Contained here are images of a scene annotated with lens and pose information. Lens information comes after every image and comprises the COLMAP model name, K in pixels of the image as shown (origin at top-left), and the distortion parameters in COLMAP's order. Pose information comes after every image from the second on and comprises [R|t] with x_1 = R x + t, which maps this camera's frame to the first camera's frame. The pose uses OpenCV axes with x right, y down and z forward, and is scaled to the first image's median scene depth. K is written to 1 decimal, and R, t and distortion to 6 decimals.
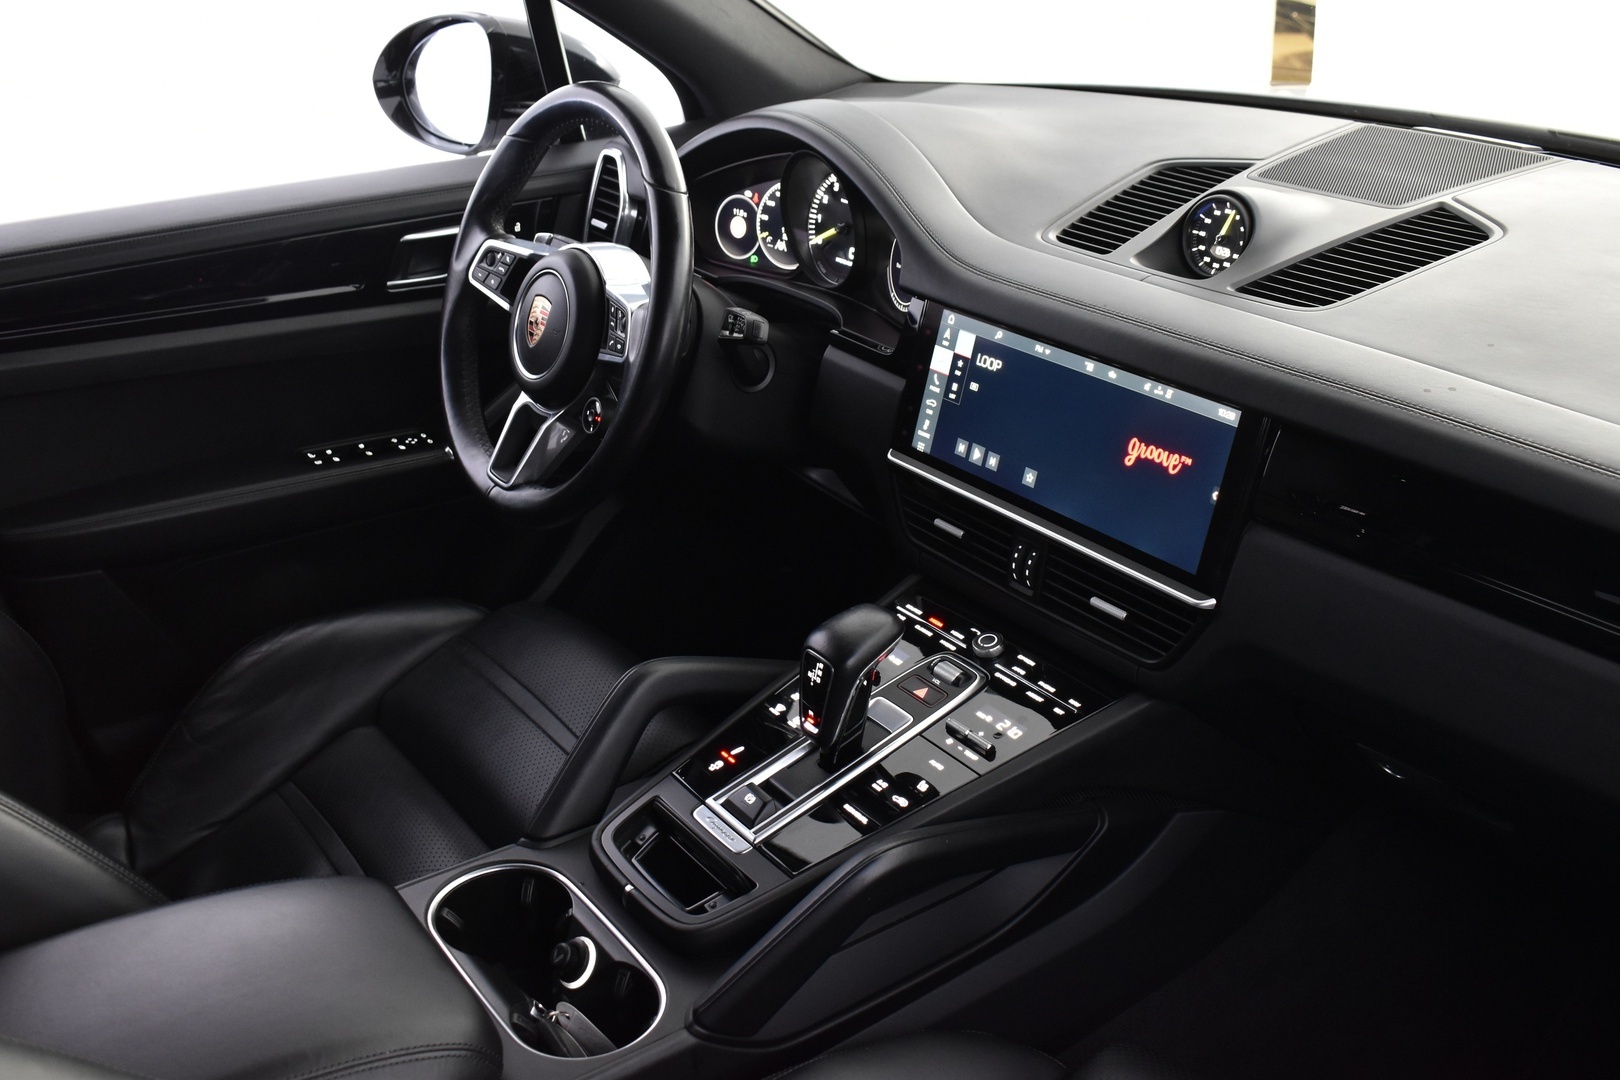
lens RADIAL K [[1569.3, 0, 810.5], [0, 1569.3, 540.7], [0, 0, 1]] dist [-0.016498, 0.000000]
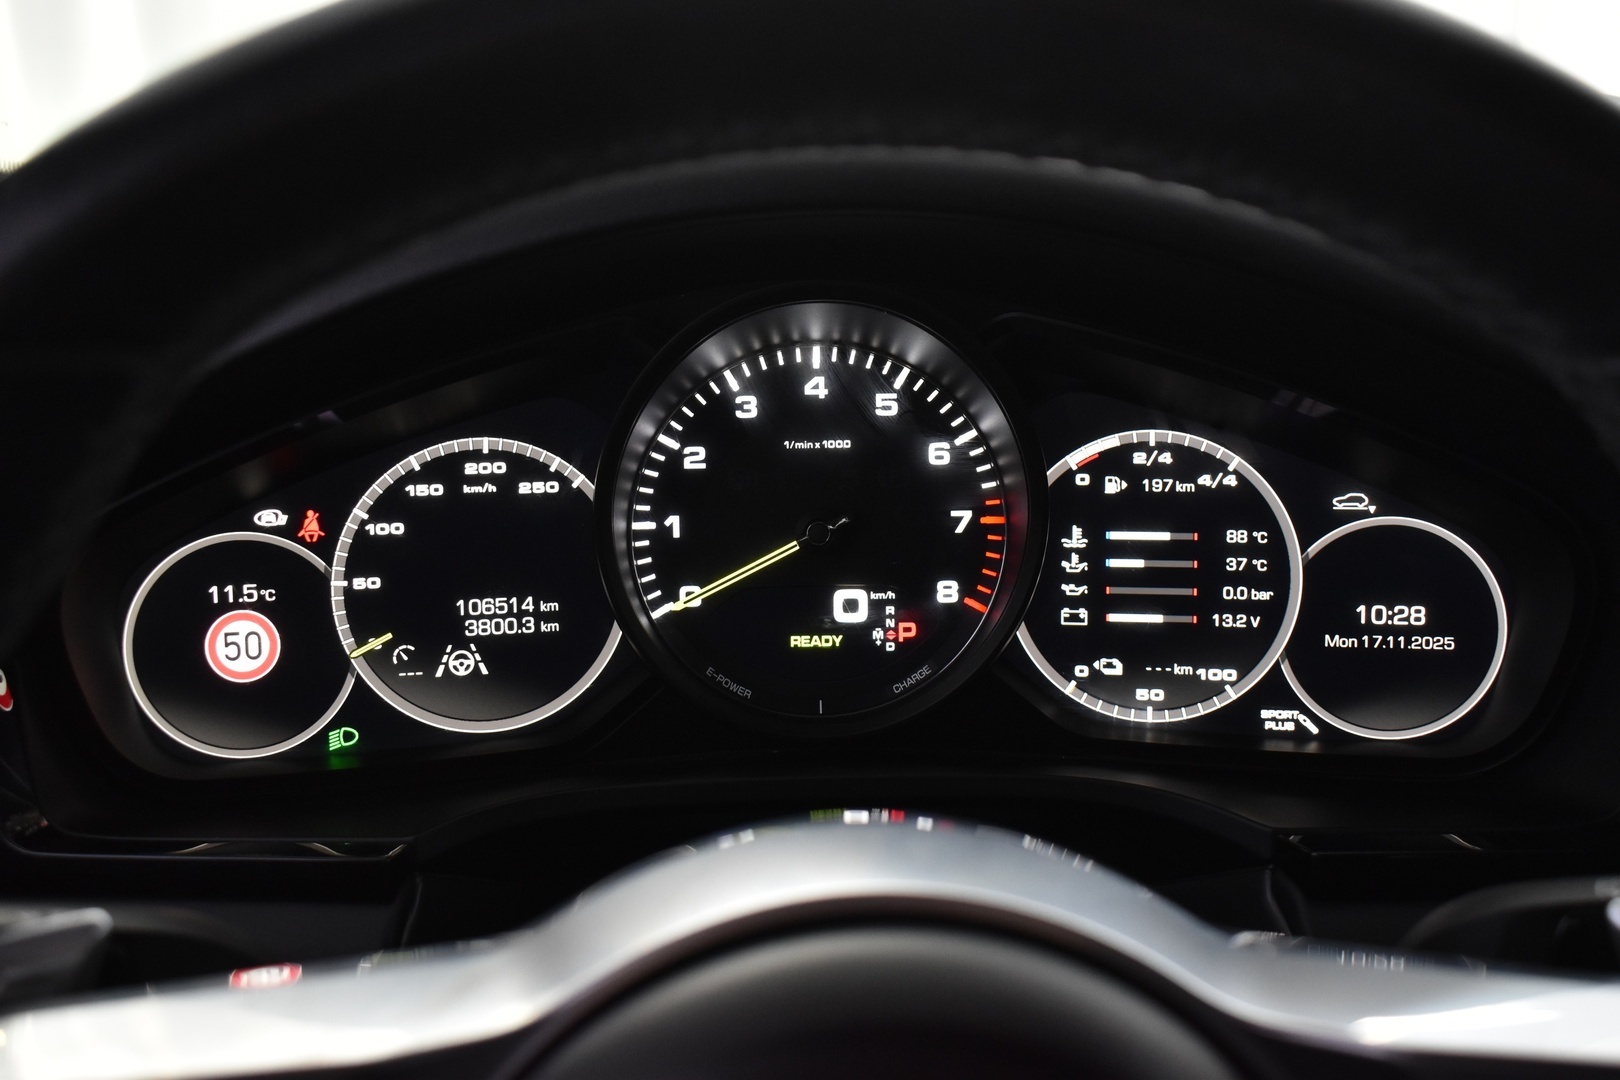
lens RADIAL K [[1906.0, 0, 809.7], [0, 1906.0, 539.9], [0, 0, 1]] dist [-0.124622, 0.000000]
pose [[0.541272, -0.224315, 0.810375, -0.258436], [0.342396, 0.939037, 0.031233, -0.198087], [-0.767978, 0.260563, 0.585078, 0.745149]]
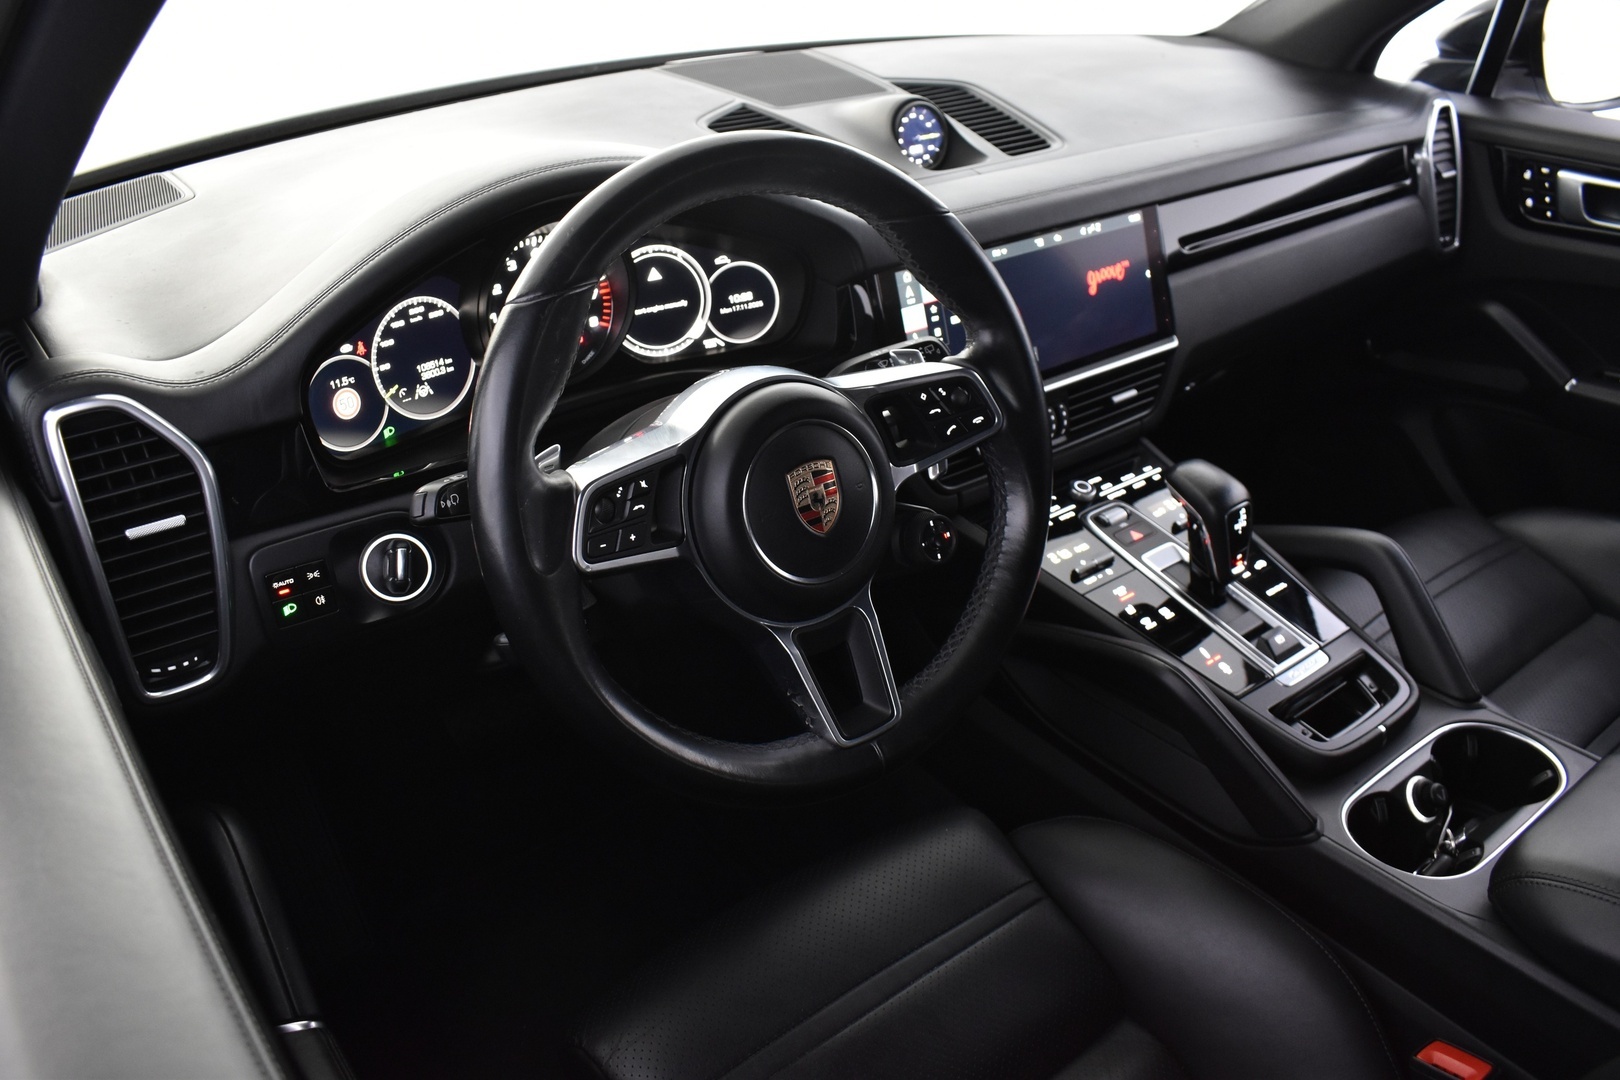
lens RADIAL K [[1295.3, 0, 814.8], [0, 1295.3, 537.6], [0, 0, 1]] dist [-0.092201, -0.002914]
pose [[-0.056538, -0.453505, 0.889459, -0.565715], [0.429943, 0.792988, 0.431646, -0.307820], [-0.901084, 0.406821, 0.150147, 0.784762]]
